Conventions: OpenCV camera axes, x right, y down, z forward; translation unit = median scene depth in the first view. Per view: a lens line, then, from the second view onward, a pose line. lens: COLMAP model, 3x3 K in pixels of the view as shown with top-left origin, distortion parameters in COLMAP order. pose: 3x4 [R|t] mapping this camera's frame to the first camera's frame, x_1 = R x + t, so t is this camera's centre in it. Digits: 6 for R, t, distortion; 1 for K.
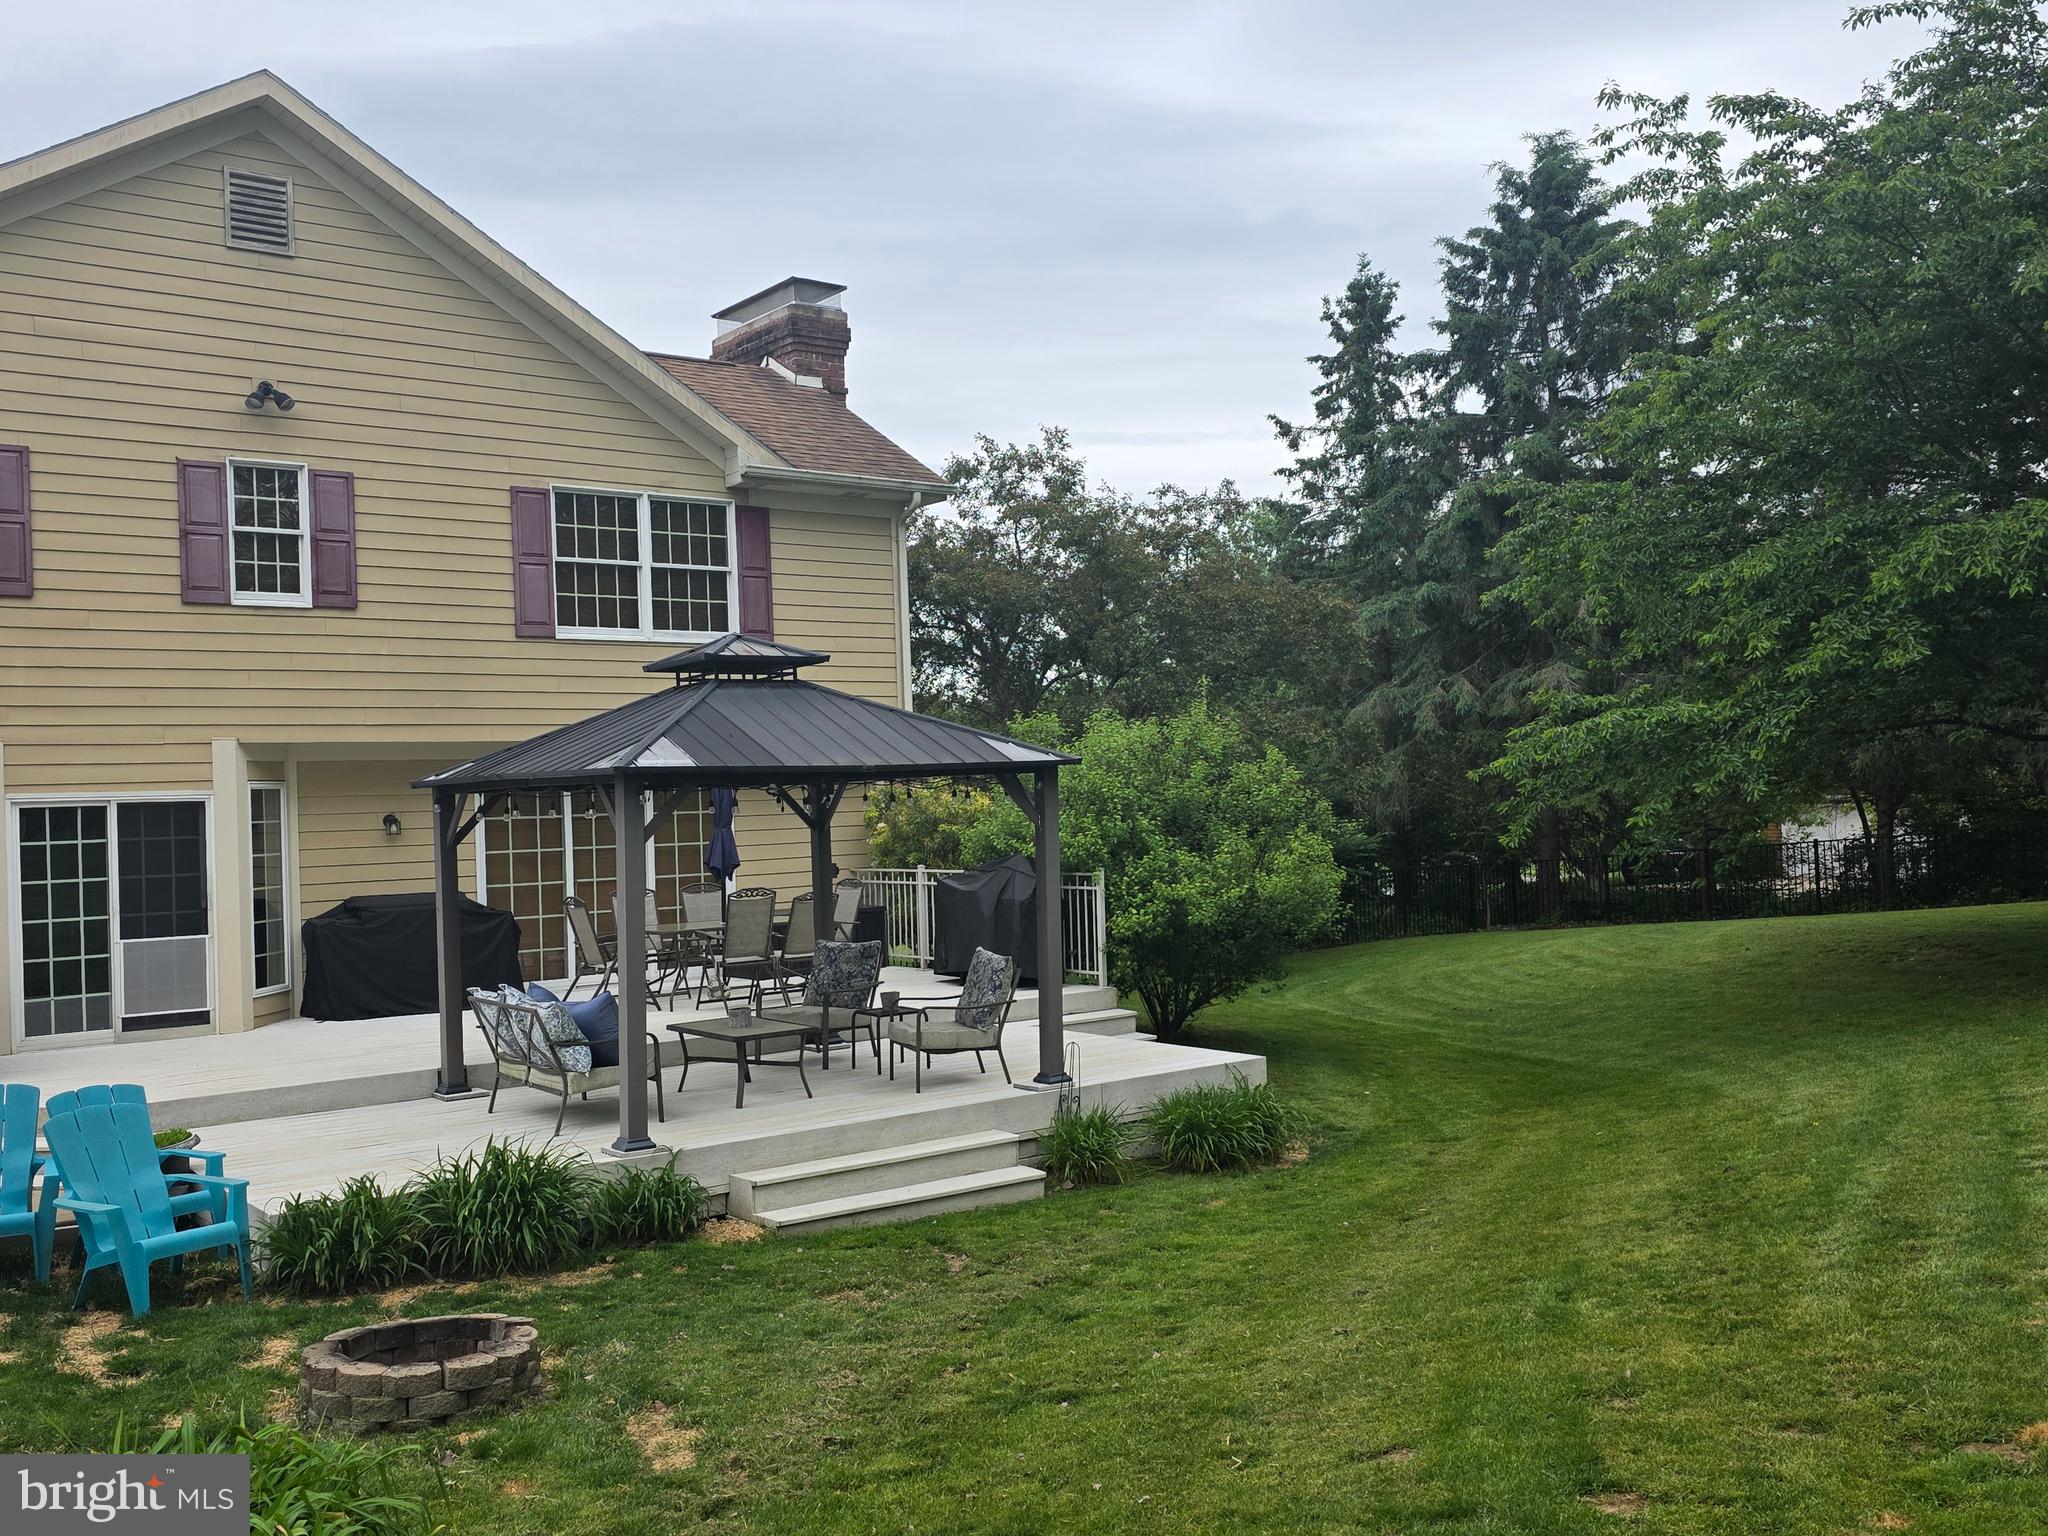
lens RADIAL K [[1807.2, 0, 1015.0], [0, 1807.2, 789.7], [0, 0, 1]] dist [0.050144, -0.013352]
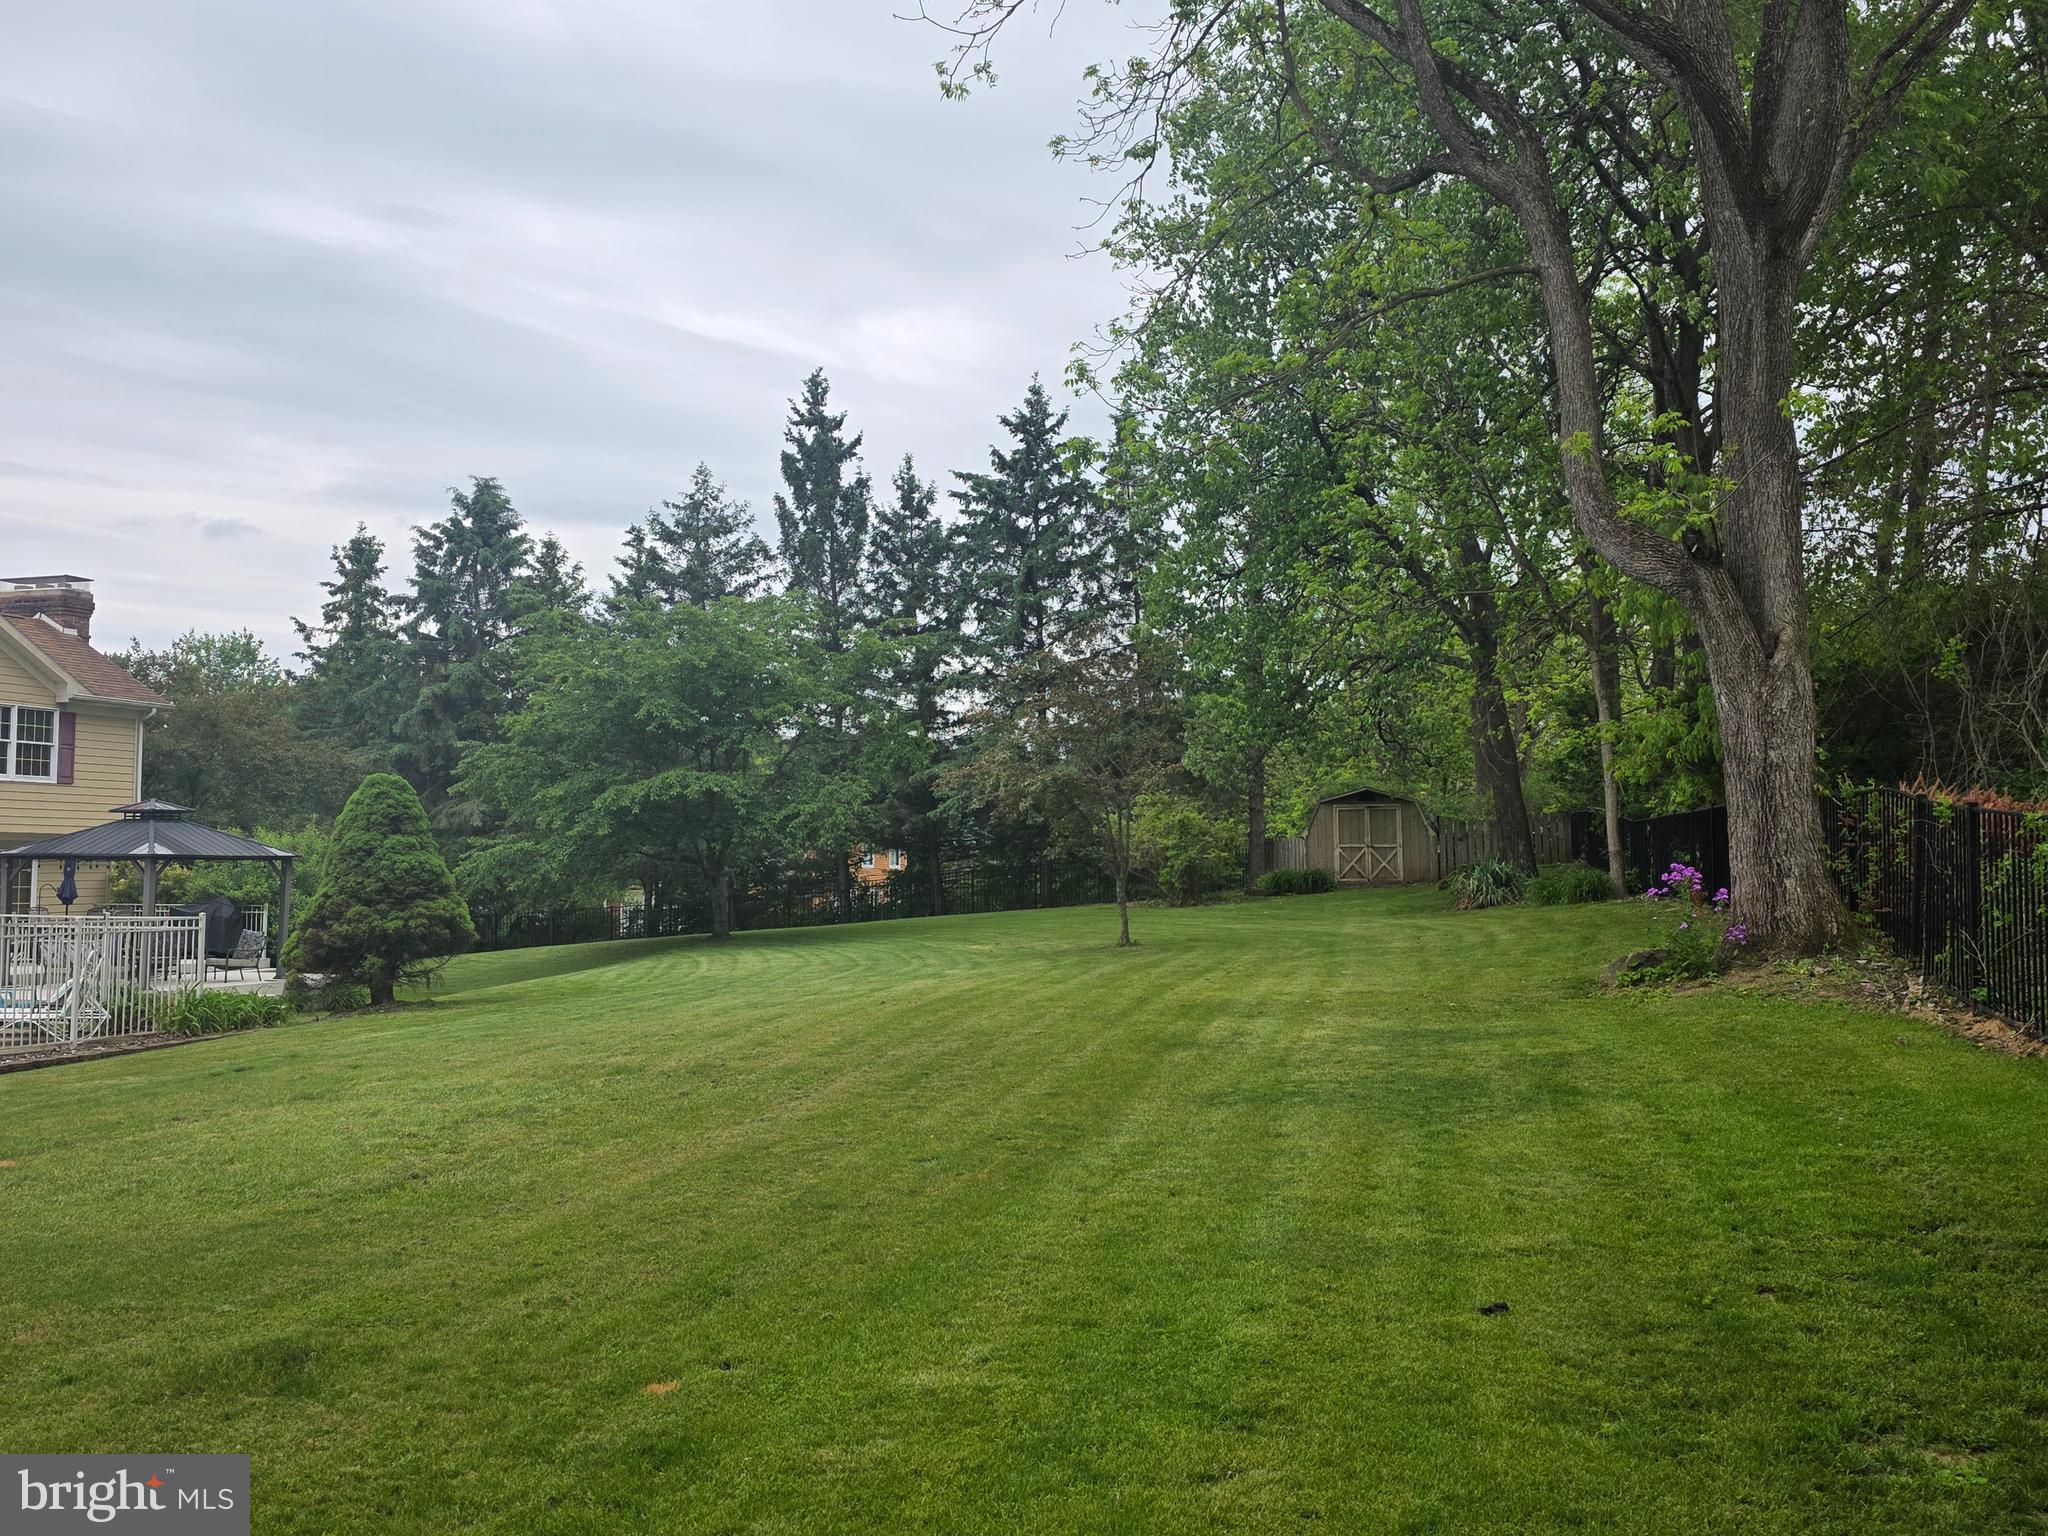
lens RADIAL K [[1807.2, 0, 1015.0], [0, 1807.2, 789.7], [0, 0, 1]] dist [0.050144, -0.013352]
pose [[0.830391, 0.066637, 0.553182, -0.330055], [-0.042479, 0.997505, -0.056394, -0.005192], [-0.555559, 0.023330, 0.831150, -1.034872]]
